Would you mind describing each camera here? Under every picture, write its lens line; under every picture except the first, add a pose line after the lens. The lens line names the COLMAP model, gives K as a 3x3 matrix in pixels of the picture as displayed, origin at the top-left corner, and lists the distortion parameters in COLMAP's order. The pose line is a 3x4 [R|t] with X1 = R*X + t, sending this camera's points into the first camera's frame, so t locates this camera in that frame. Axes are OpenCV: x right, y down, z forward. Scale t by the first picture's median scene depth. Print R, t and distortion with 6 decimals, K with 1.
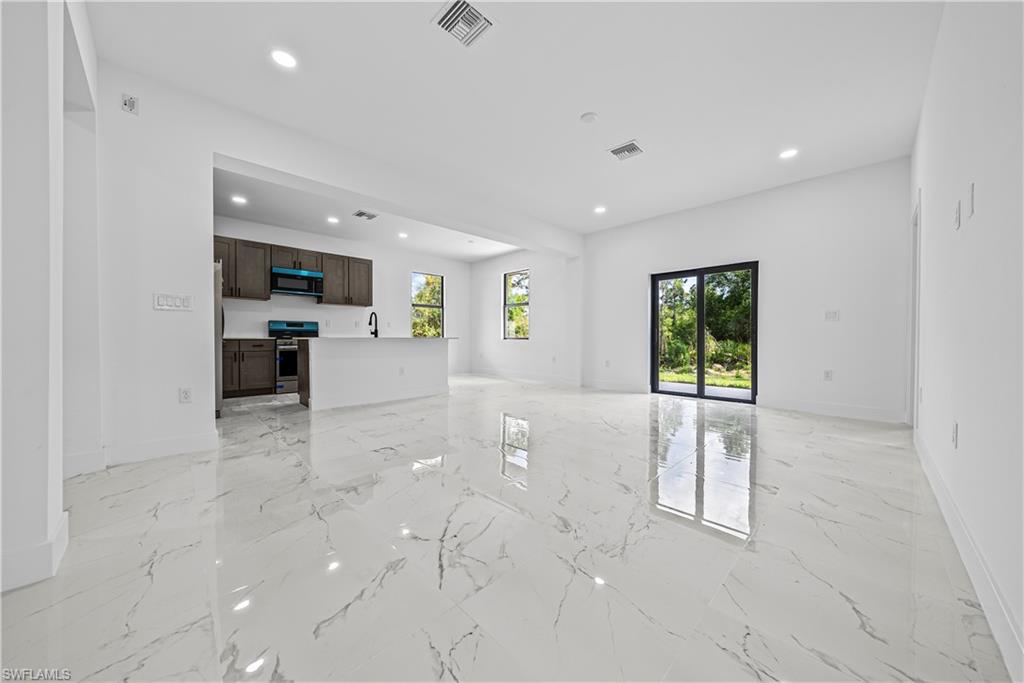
lens RADIAL K [[352.7, 0, 513.9], [0, 352.7, 338.8], [0, 0, 1]] dist [-0.001418, 0.000106]
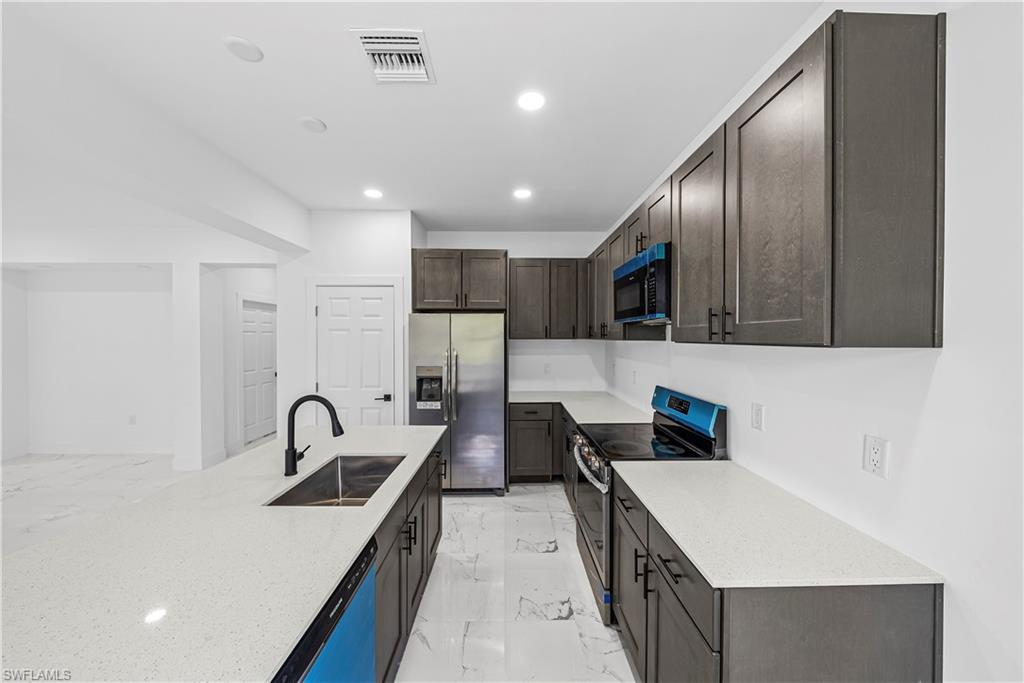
lens RADIAL K [[352.7, 0, 512.5], [0, 352.7, 339.4], [0, 0, 1]] dist [-0.001418, 0.000106]
pose [[-0.683706, -0.002321, -0.729754, -0.243672], [-0.009971, 0.999931, 0.006162, -0.107828], [0.729689, 0.011489, -0.683682, 1.137658]]
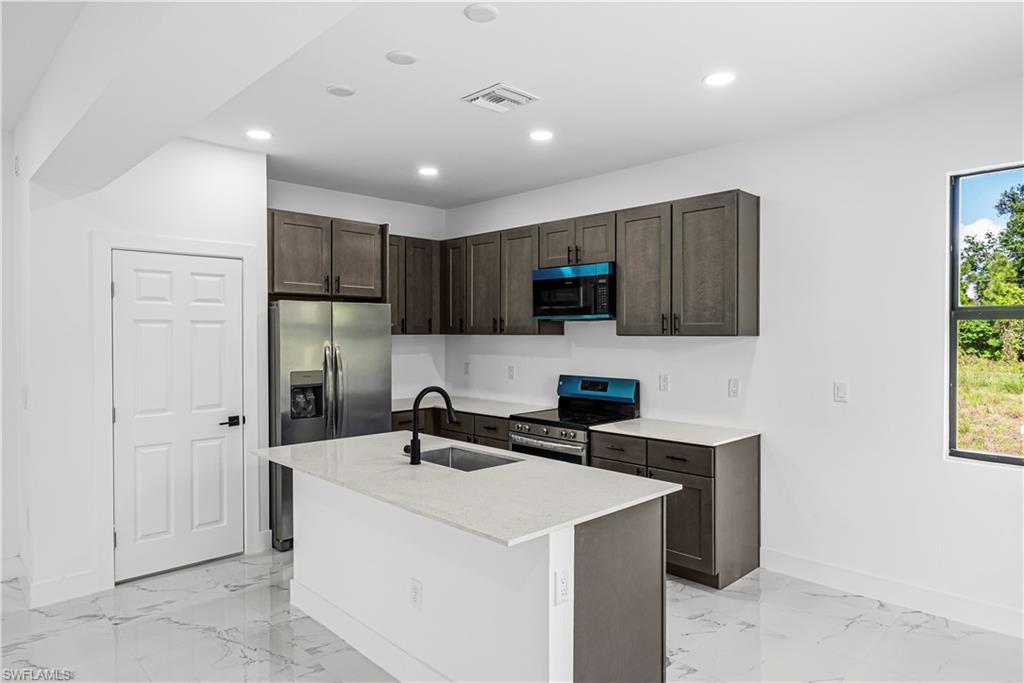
lens RADIAL K [[613.0, 0, 513.8], [0, 613.0, 338.7], [0, 0, 1]] dist [-0.002591, 0.000023]
pose [[0.004411, 0.004554, -0.999980, 0.163934], [-0.005057, 0.999977, 0.004532, -0.103871], [0.999977, 0.005037, 0.004434, 0.905410]]
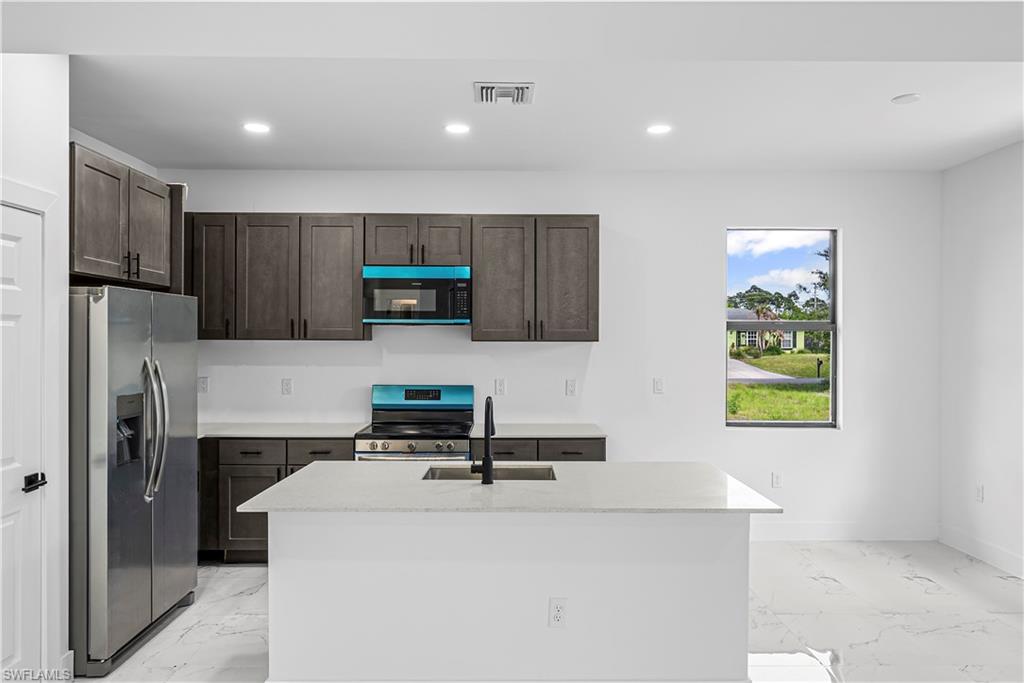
lens RADIAL K [[690.2, 0, 513.3], [0, 690.2, 334.1], [0, 0, 1]] dist [0.003139, -0.001748]
pose [[0.720989, -0.007379, -0.692907, 0.032505], [-0.003823, 0.999886, -0.014626, -0.101378], [0.692936, 0.013194, 0.720879, 0.482888]]
